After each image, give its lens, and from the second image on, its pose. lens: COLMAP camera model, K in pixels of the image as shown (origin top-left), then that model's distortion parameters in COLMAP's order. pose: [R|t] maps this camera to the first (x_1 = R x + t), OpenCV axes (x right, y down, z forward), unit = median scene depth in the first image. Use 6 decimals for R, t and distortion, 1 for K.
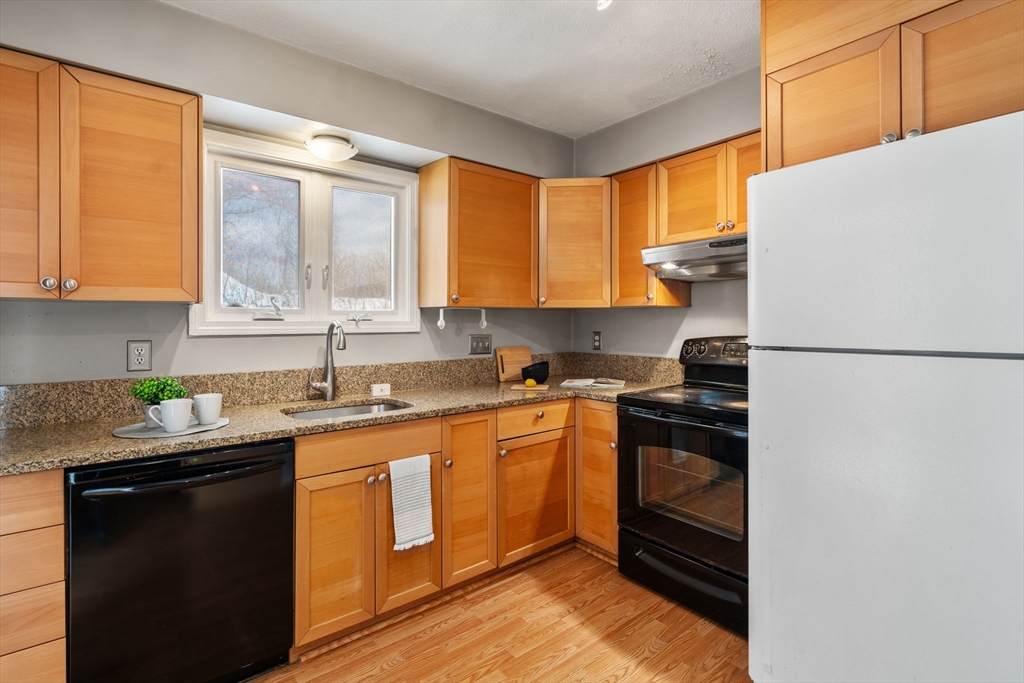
lens RADIAL K [[489.2, 0, 517.2], [0, 489.2, 324.9], [0, 0, 1]] dist [-0.004909, 0.002872]
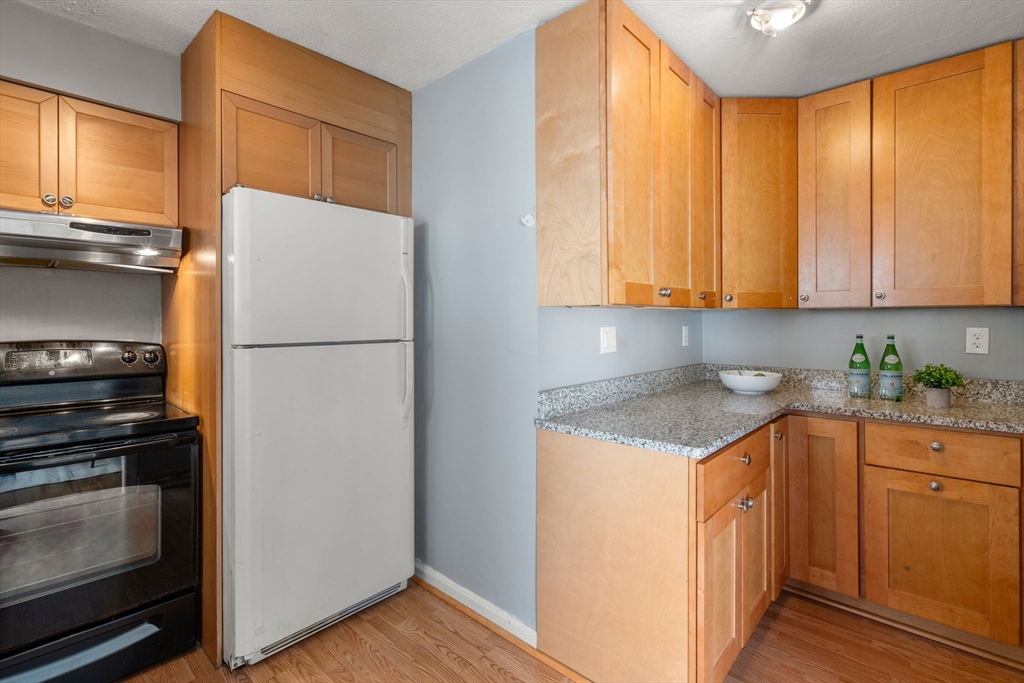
lens RADIAL K [[489.2, 0, 523.3], [0, 489.2, 321.2], [0, 0, 1]] dist [-0.004909, 0.002872]
pose [[-0.161833, 0.004418, 0.986808, -0.437767], [0.005727, 0.999977, -0.003537, -0.001534], [-0.986802, 0.005079, -0.161855, 0.363115]]
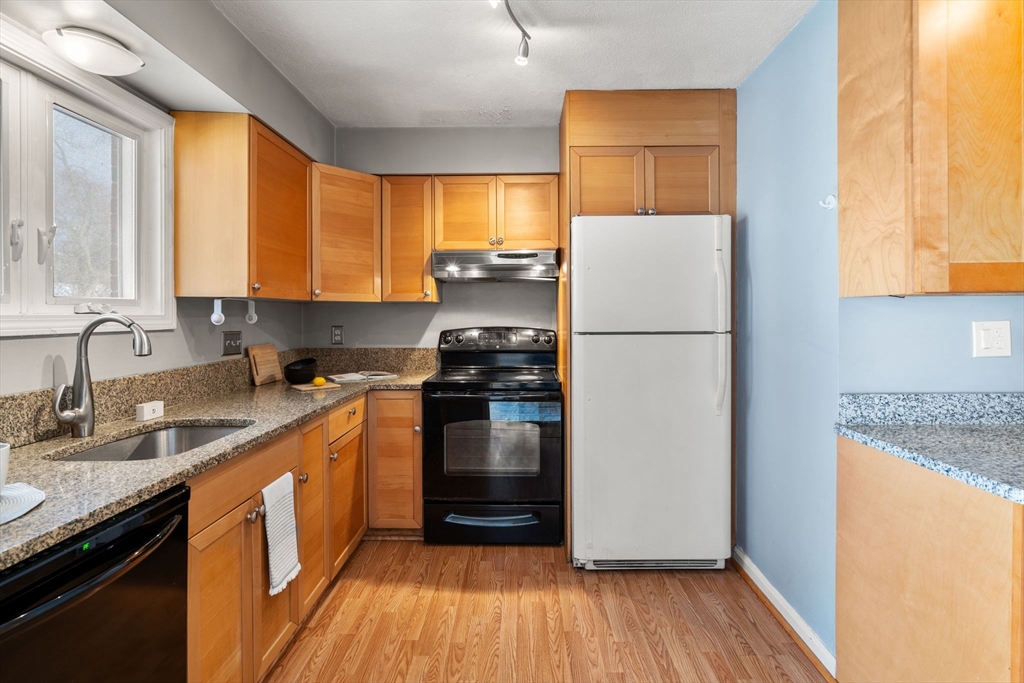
lens RADIAL K [[489.2, 0, 512.9], [0, 489.2, 320.9], [0, 0, 1]] dist [-0.004909, 0.002872]
pose [[0.639368, -0.007792, 0.768862, -0.497300], [0.004388, 0.999969, 0.006485, -0.001087], [-0.768889, -0.000772, 0.639382, 0.136215]]
